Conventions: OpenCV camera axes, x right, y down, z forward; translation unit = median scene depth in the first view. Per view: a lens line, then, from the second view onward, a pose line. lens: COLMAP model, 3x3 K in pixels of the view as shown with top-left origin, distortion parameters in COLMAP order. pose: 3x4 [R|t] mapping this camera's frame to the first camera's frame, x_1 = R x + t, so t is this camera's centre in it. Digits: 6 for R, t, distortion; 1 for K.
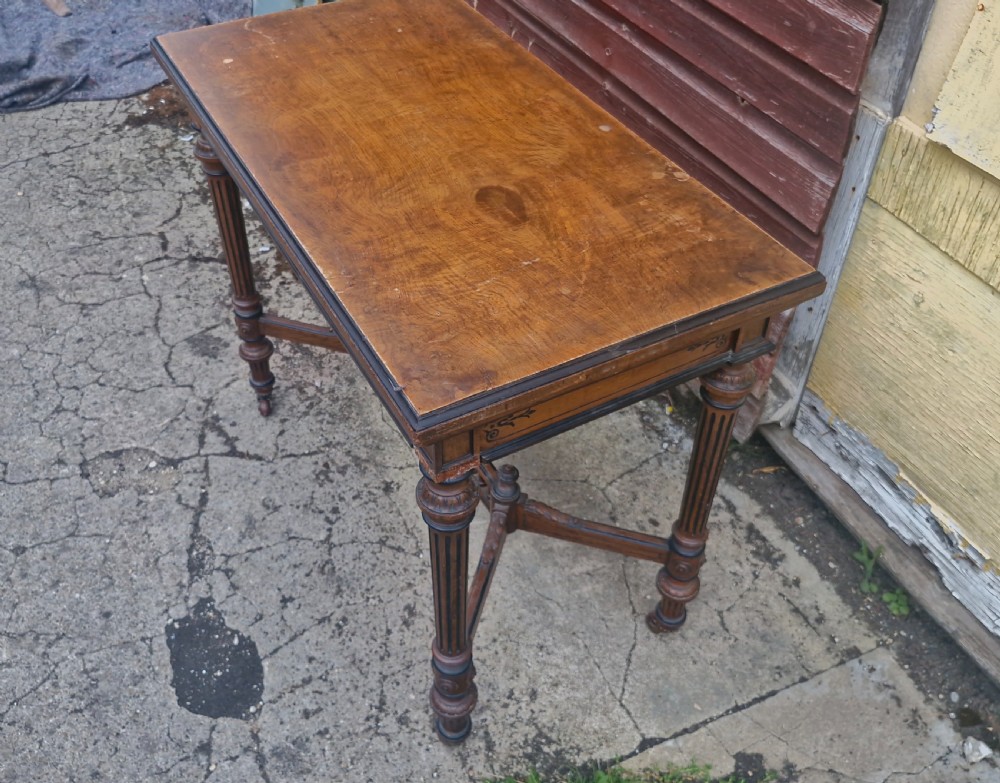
lens RADIAL K [[953.8, 0, 498.6], [0, 953.8, 373.4], [0, 0, 1]] dist [0.136873, -0.262419]
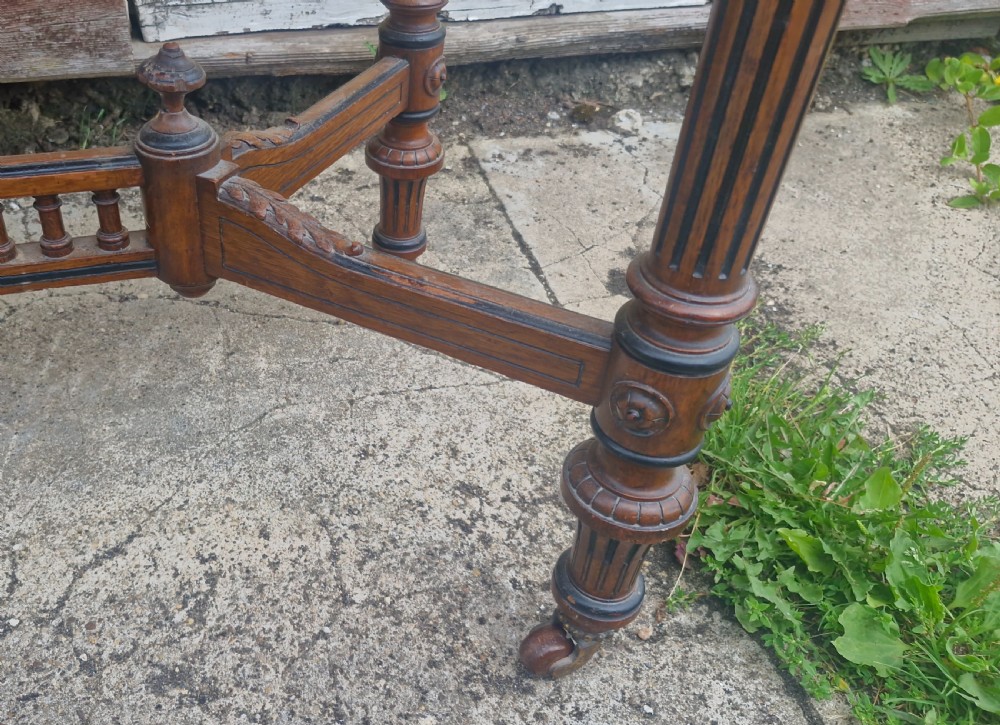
lens RADIAL K [[920.9, 0, 341.0], [0, 920.9, 365.0], [0, 0, 1]] dist [0.105943, -0.155052]
pose [[0.260345, -0.617919, 0.741887, -0.262960], [0.646747, 0.682134, 0.341191, 0.090729], [-0.716895, 0.390986, 0.577227, 0.716889]]
